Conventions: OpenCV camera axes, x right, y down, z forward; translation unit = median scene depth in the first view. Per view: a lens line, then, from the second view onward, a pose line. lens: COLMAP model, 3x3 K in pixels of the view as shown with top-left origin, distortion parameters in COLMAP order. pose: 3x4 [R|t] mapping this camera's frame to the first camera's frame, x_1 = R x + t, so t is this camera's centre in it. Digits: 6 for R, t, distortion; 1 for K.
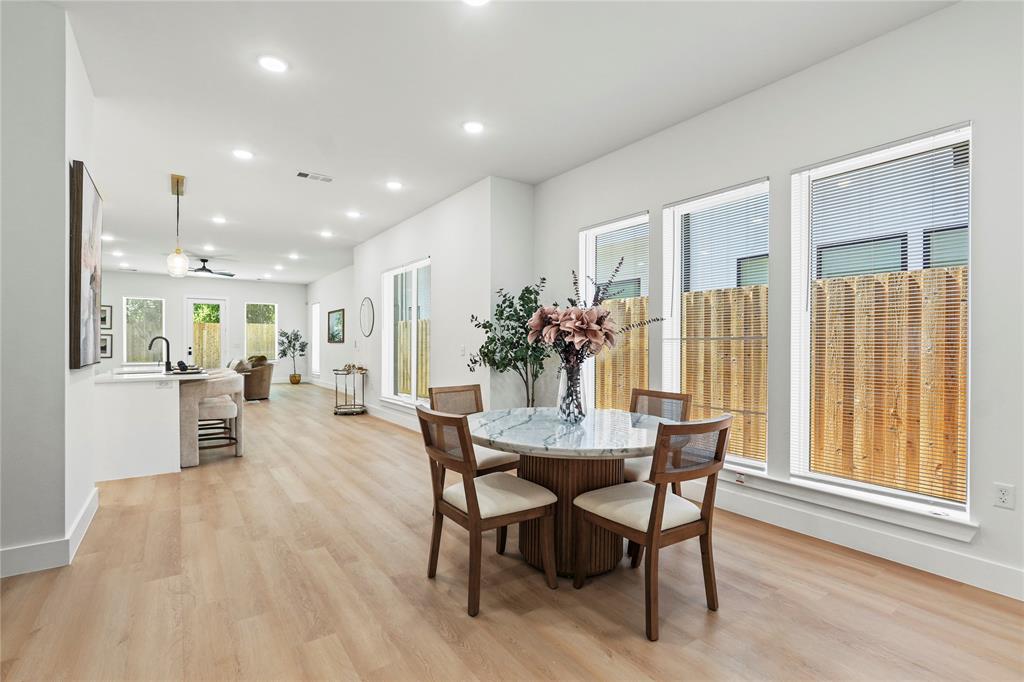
lens RADIAL K [[470.7, 0, 508.9], [0, 470.7, 348.5], [0, 0, 1]] dist [-0.001035, 0.000624]
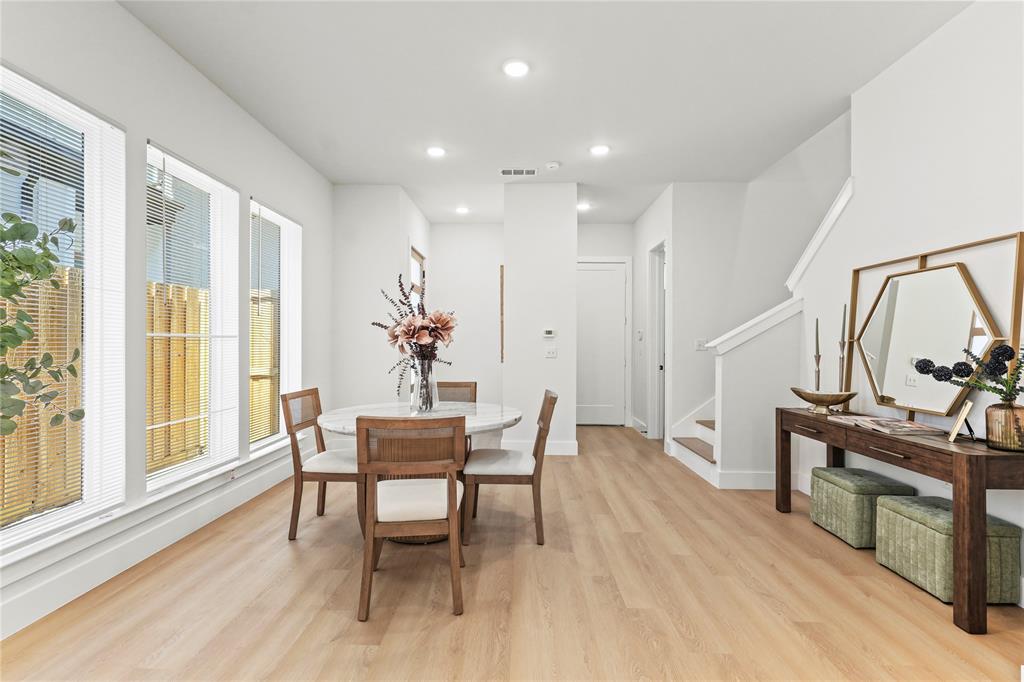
lens RADIAL K [[470.7, 0, 512.6], [0, 470.7, 343.4], [0, 0, 1]] dist [-0.001035, 0.000624]
pose [[-0.805267, -0.006380, 0.592877, -0.191626], [-0.000654, 0.999951, 0.009871, -0.005320], [-0.592911, 0.007561, -0.805232, 0.476207]]
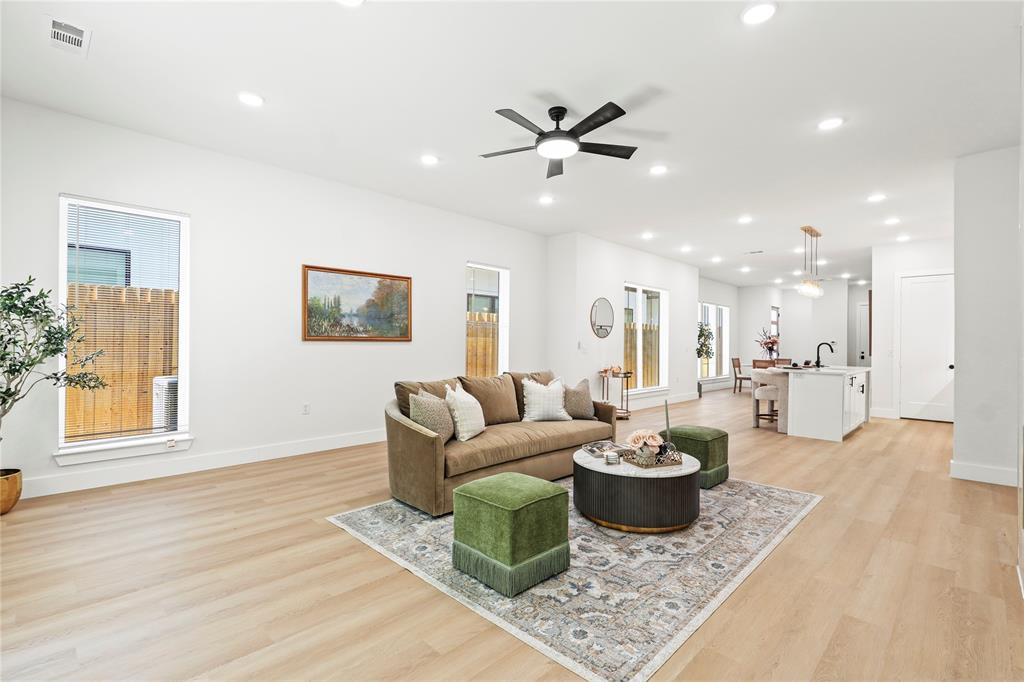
lens RADIAL K [[470.7, 0, 508.6], [0, 470.7, 352.0], [0, 0, 1]] dist [-0.001035, 0.000624]
pose [[-0.177397, -0.022741, 0.983877, -0.997252], [-0.000087, 0.999733, 0.023092, -0.014926], [-0.984139, 0.004011, -0.177352, 1.108573]]
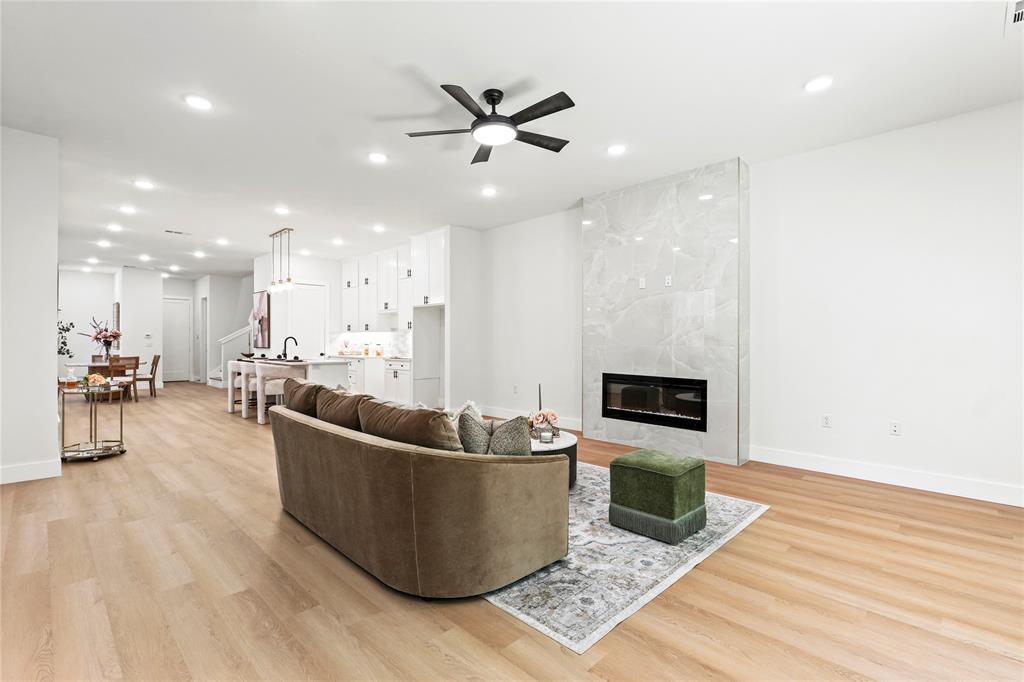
lens RADIAL K [[470.7, 0, 504.9], [0, 470.7, 342.4], [0, 0, 1]] dist [-0.001035, 0.000624]
pose [[-0.986429, -0.004344, -0.164134, -0.606245], [-0.006564, 0.999894, 0.012985, -0.016027], [0.164060, 0.013886, -0.986353, 1.345239]]
